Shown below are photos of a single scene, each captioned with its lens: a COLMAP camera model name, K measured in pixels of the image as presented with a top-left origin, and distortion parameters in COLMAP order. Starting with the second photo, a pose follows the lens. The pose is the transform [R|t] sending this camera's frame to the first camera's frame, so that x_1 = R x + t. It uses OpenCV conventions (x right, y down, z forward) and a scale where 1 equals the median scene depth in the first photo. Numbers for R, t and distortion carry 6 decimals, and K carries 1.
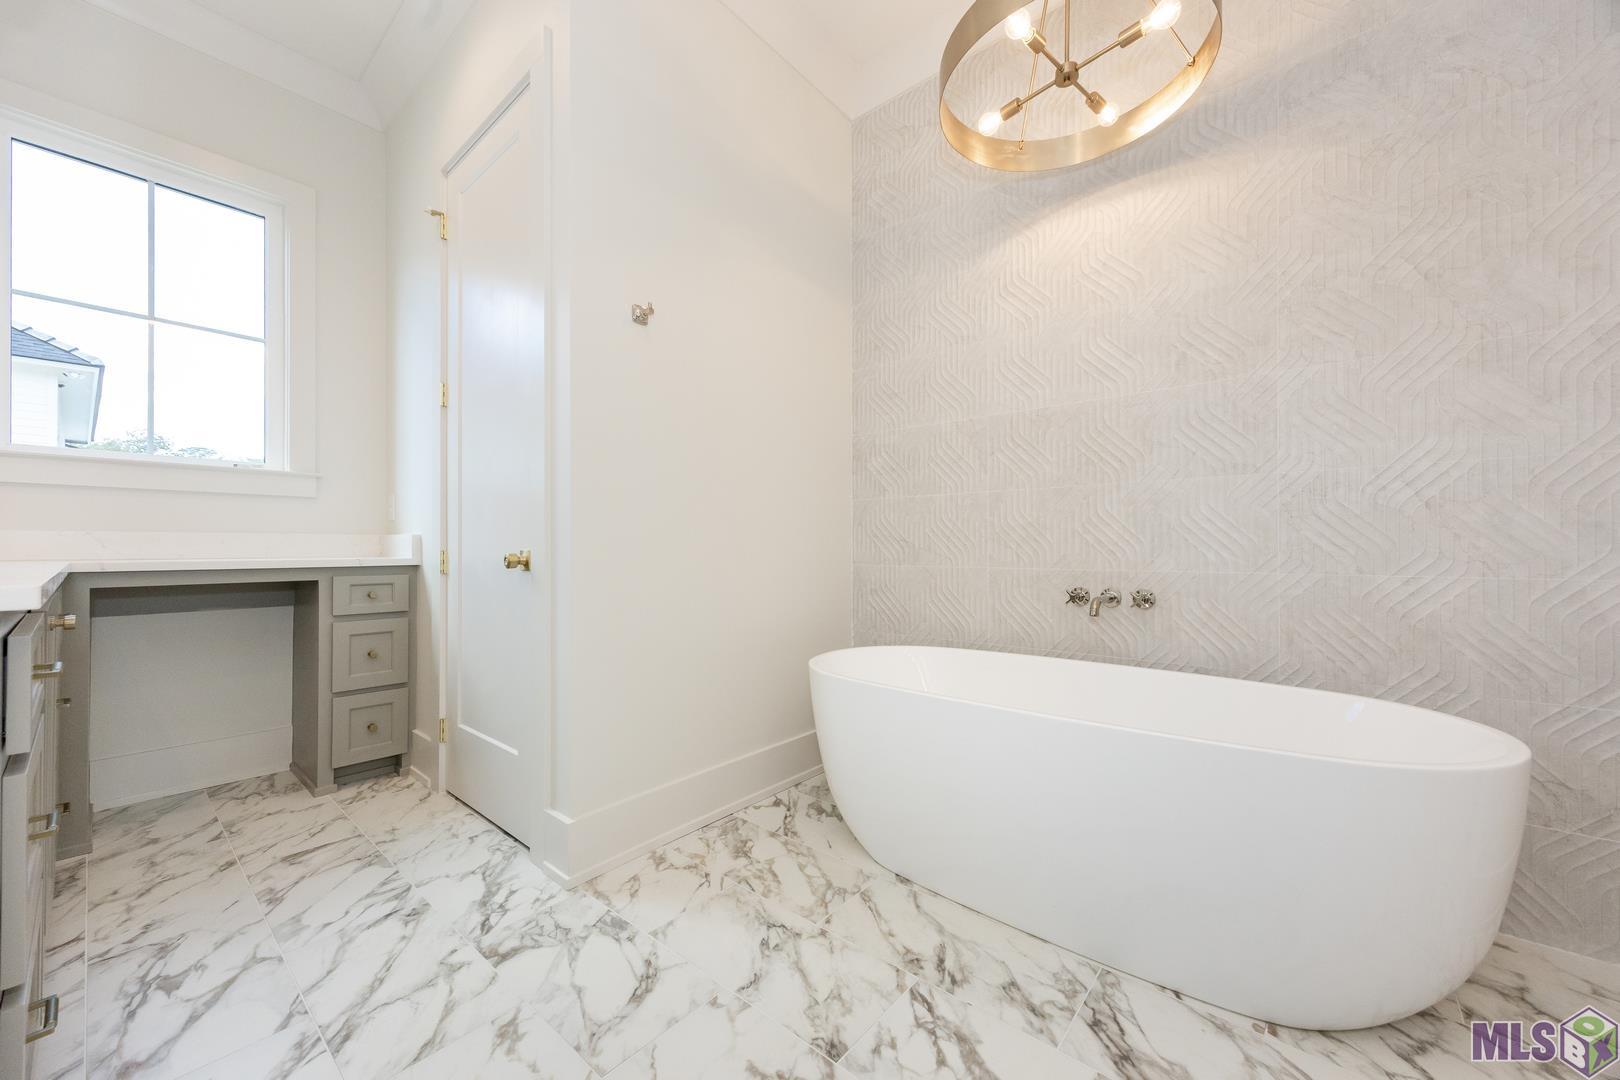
lens RADIAL K [[605.0, 0, 808.4], [0, 605.0, 535.7], [0, 0, 1]] dist [0.012411, -0.002623]
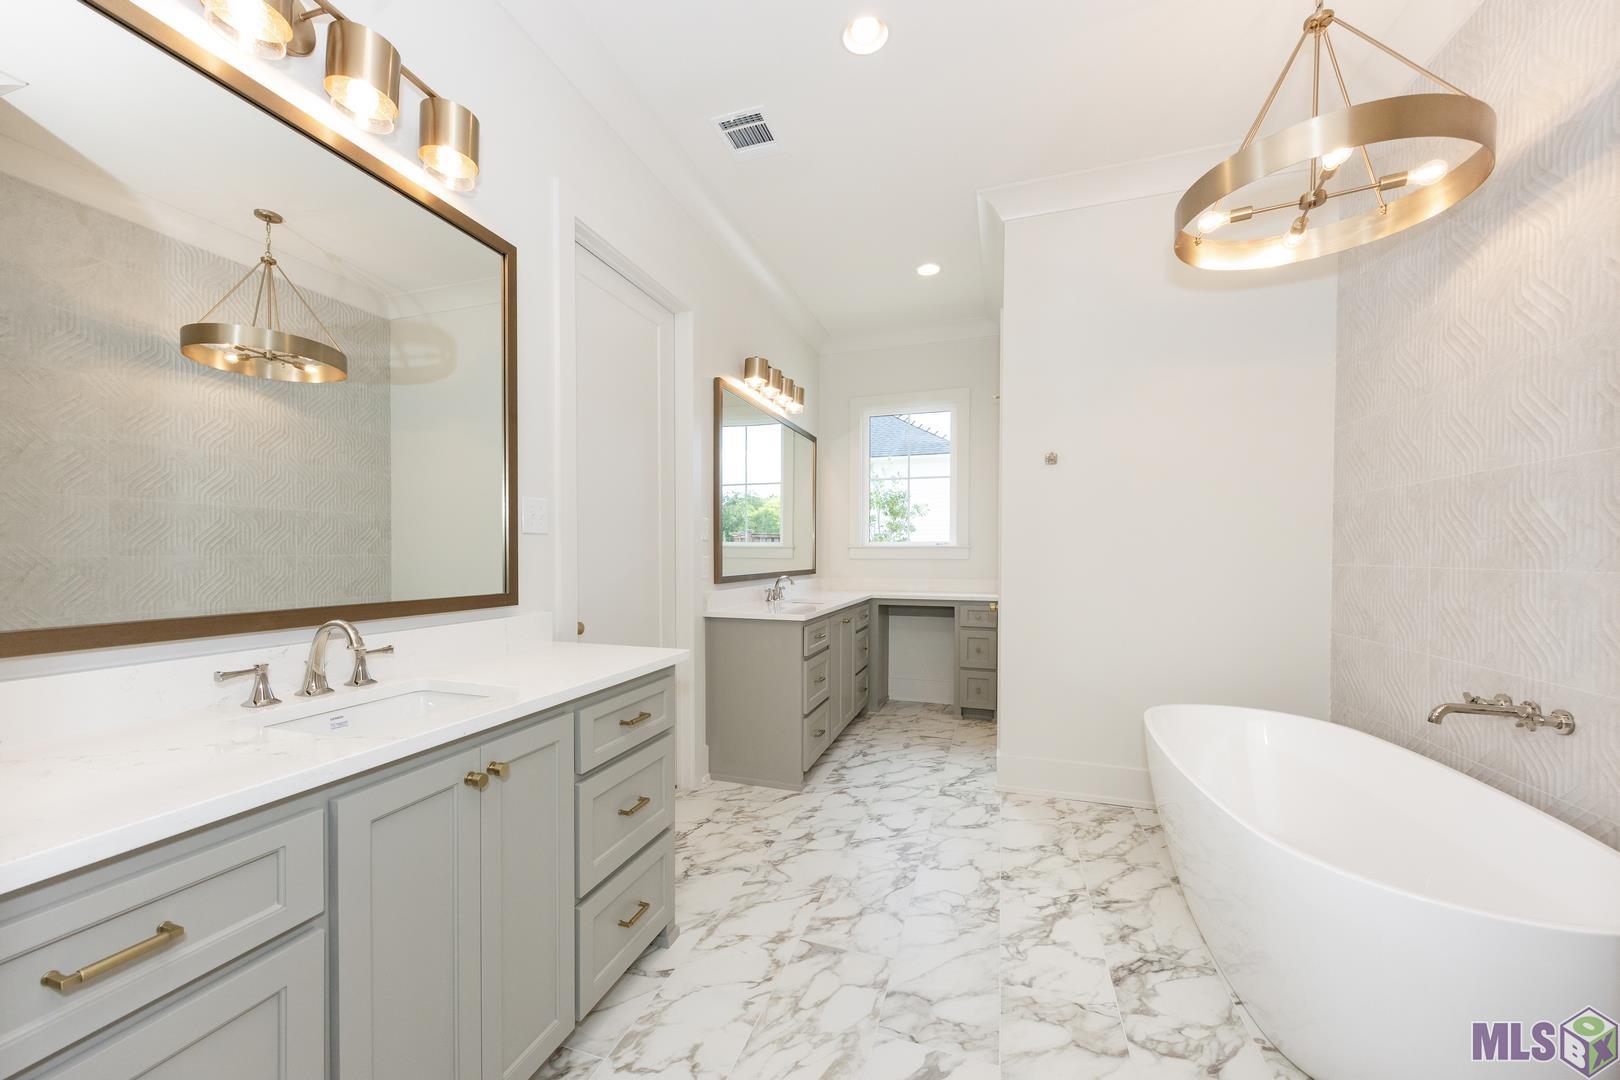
lens RADIAL K [[605.0, 0, 808.4], [0, 605.0, 535.7], [0, 0, 1]] dist [0.012411, -0.002623]
pose [[0.395859, -0.026242, -0.917936, 1.026468], [0.010688, 0.999656, -0.023969, -0.146159], [0.918249, -0.000322, 0.396003, -0.238539]]
